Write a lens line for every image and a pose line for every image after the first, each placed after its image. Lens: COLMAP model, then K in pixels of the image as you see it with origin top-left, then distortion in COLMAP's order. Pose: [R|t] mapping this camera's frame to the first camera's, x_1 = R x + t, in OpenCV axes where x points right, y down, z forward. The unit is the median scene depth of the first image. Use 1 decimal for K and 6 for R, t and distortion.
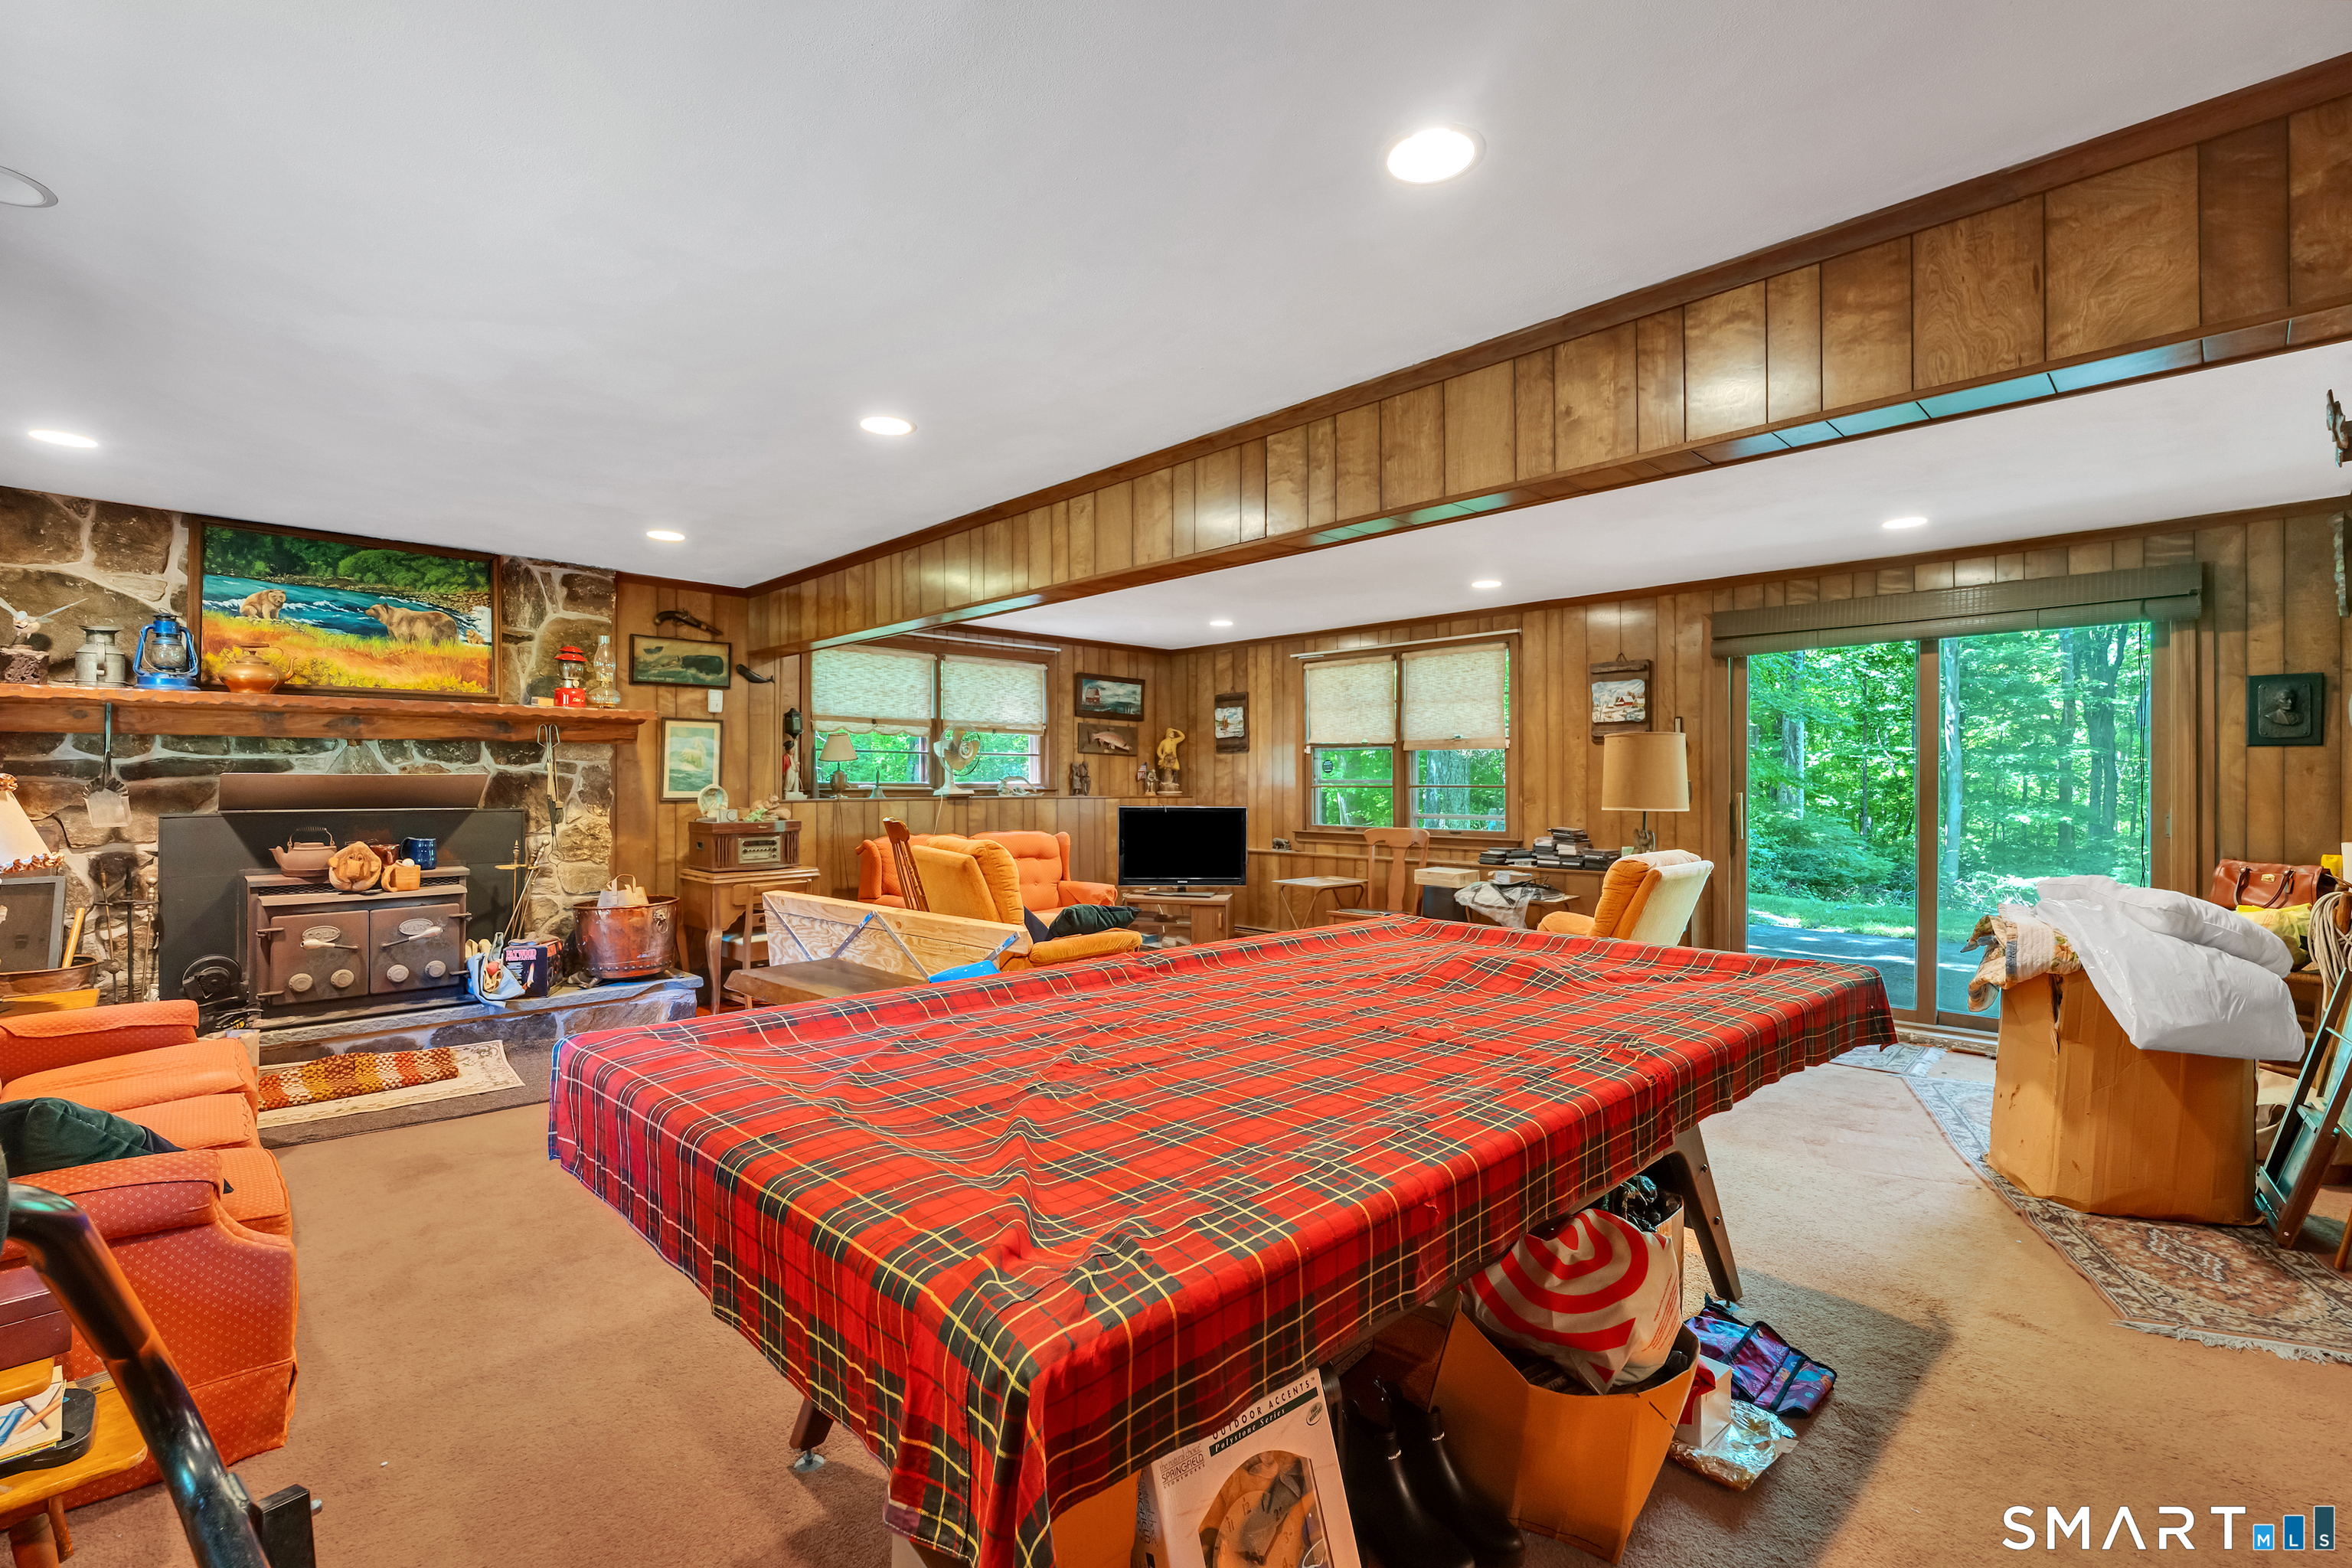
lens RADIAL K [[1043.2, 0, 1175.8], [0, 1043.2, 785.3], [0, 0, 1]] dist [-0.005194, 0.000629]
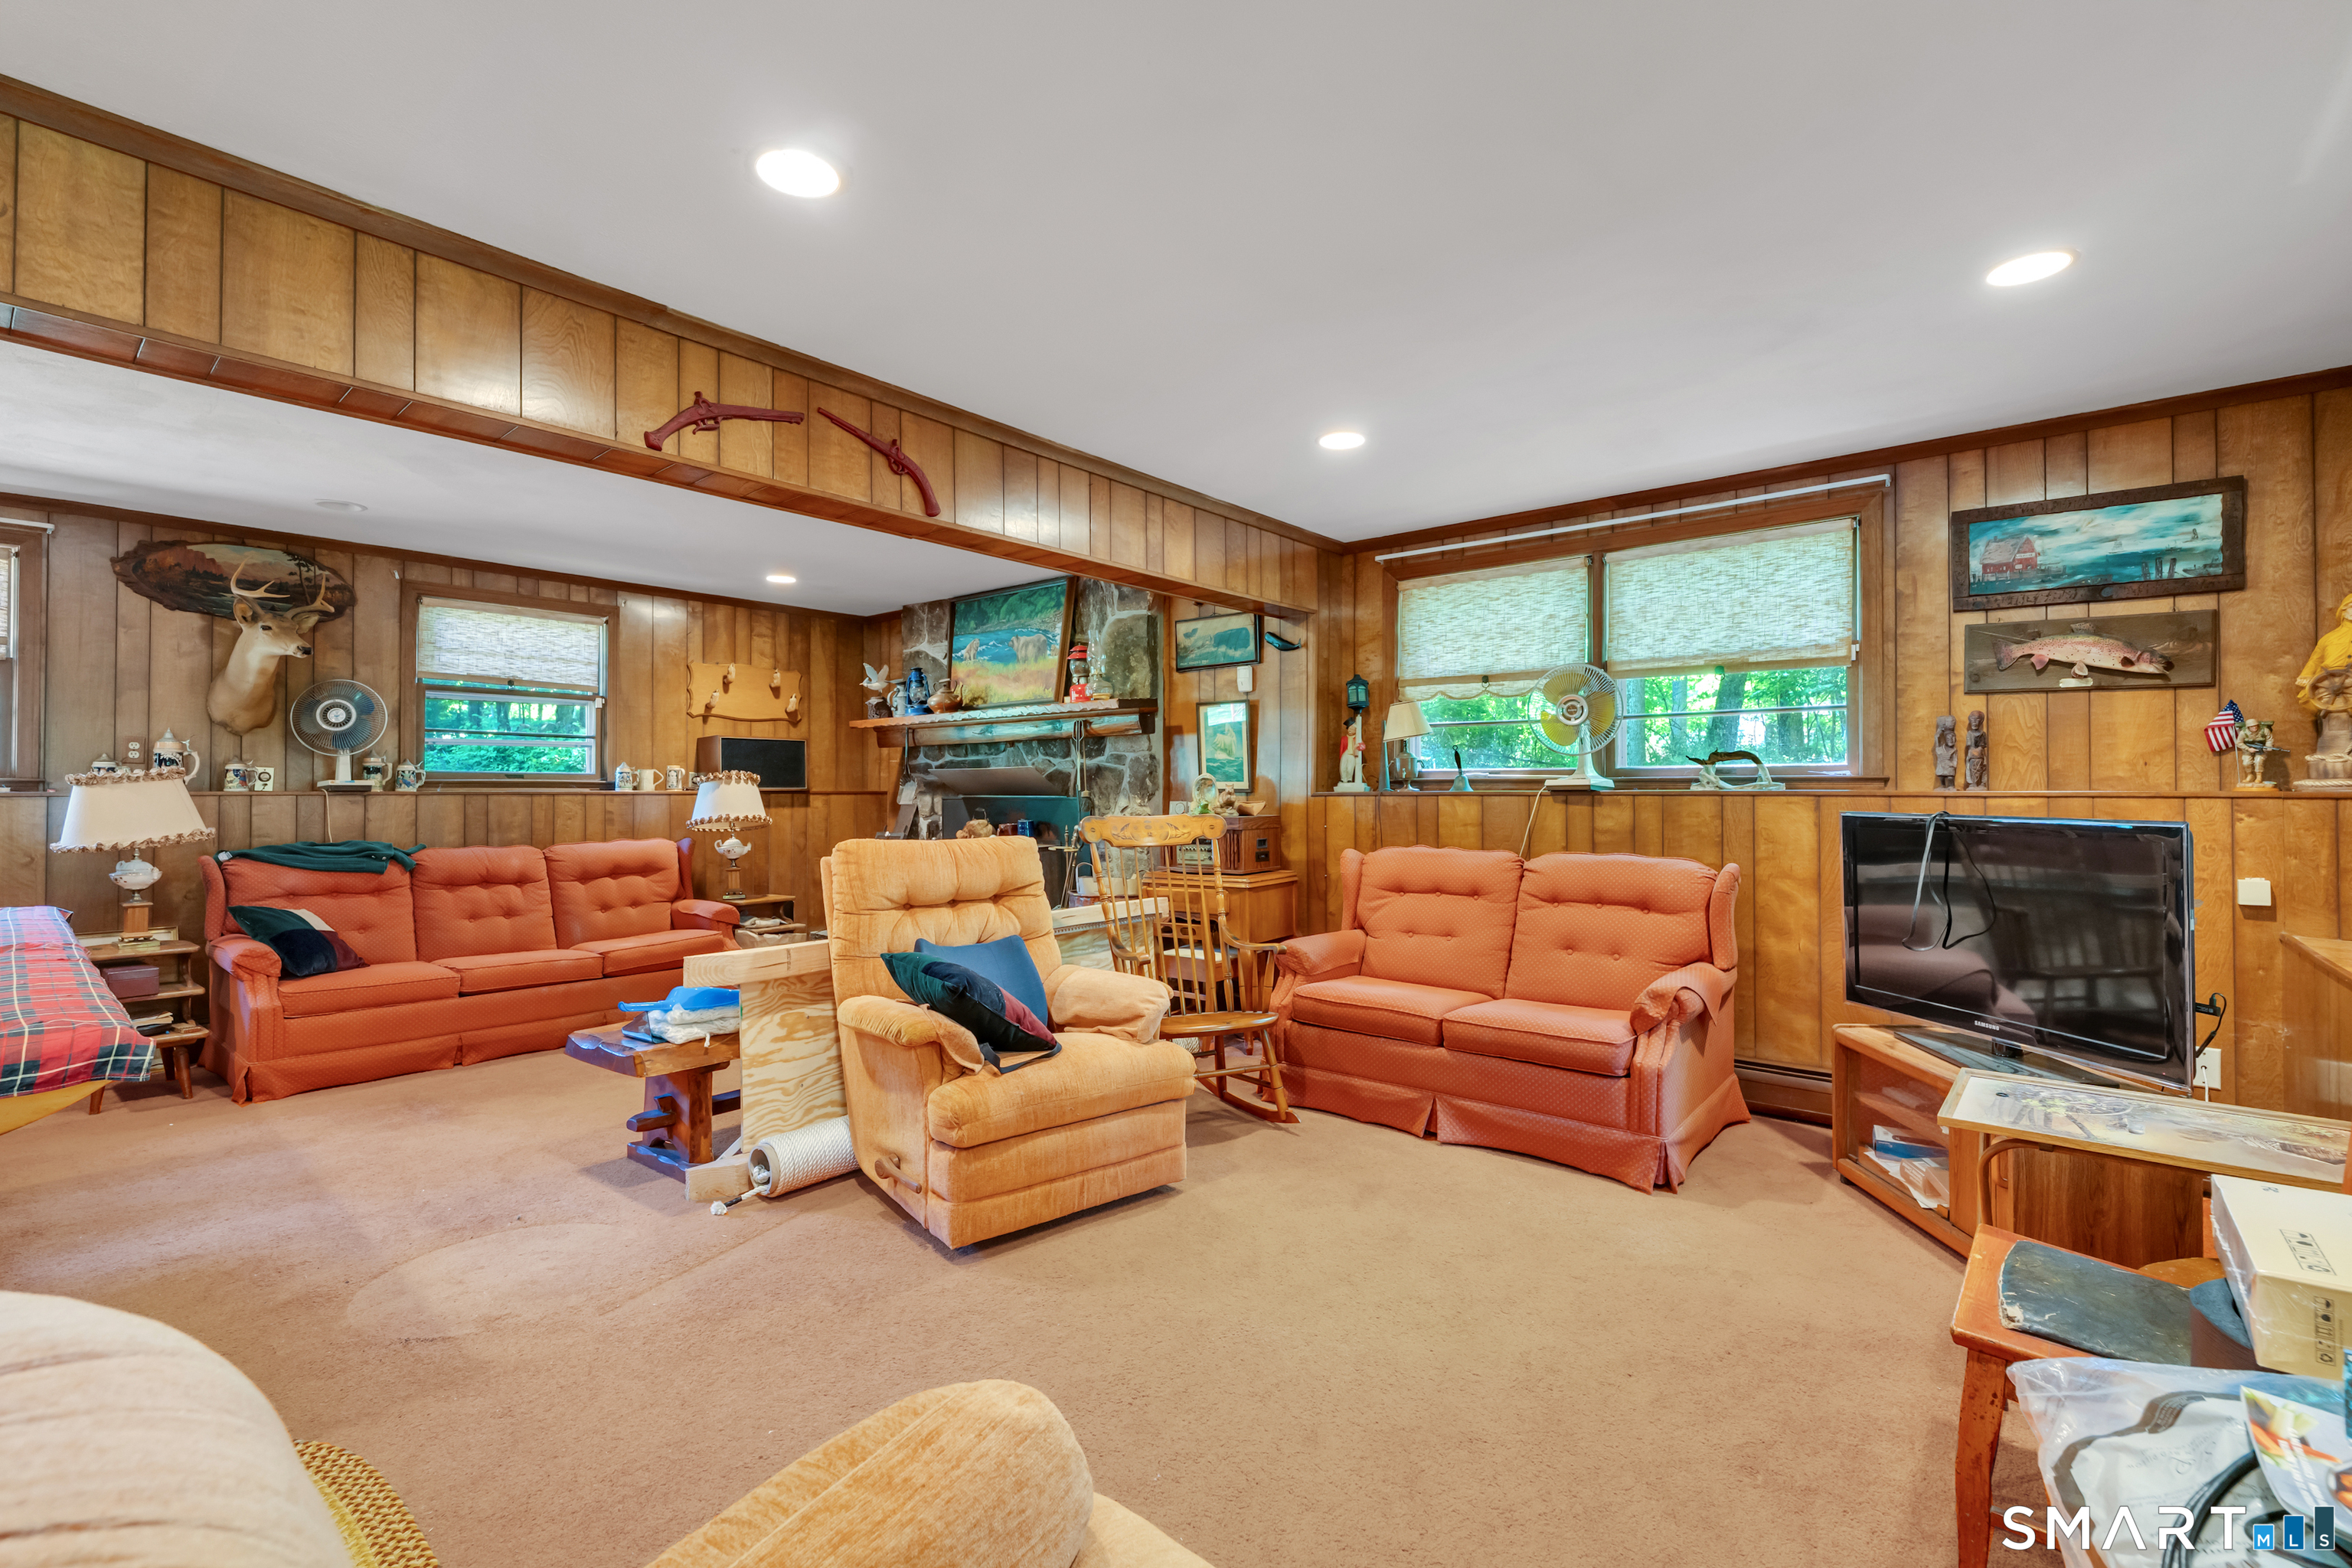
lens RADIAL K [[1043.2, 0, 1173.3], [0, 1043.2, 785.4], [0, 0, 1]] dist [-0.005194, 0.000629]
pose [[0.105384, -0.002663, -0.994428, 0.359033], [0.004141, 0.999989, -0.002239, 0.008919], [0.994423, -0.003882, 0.105394, 0.714718]]
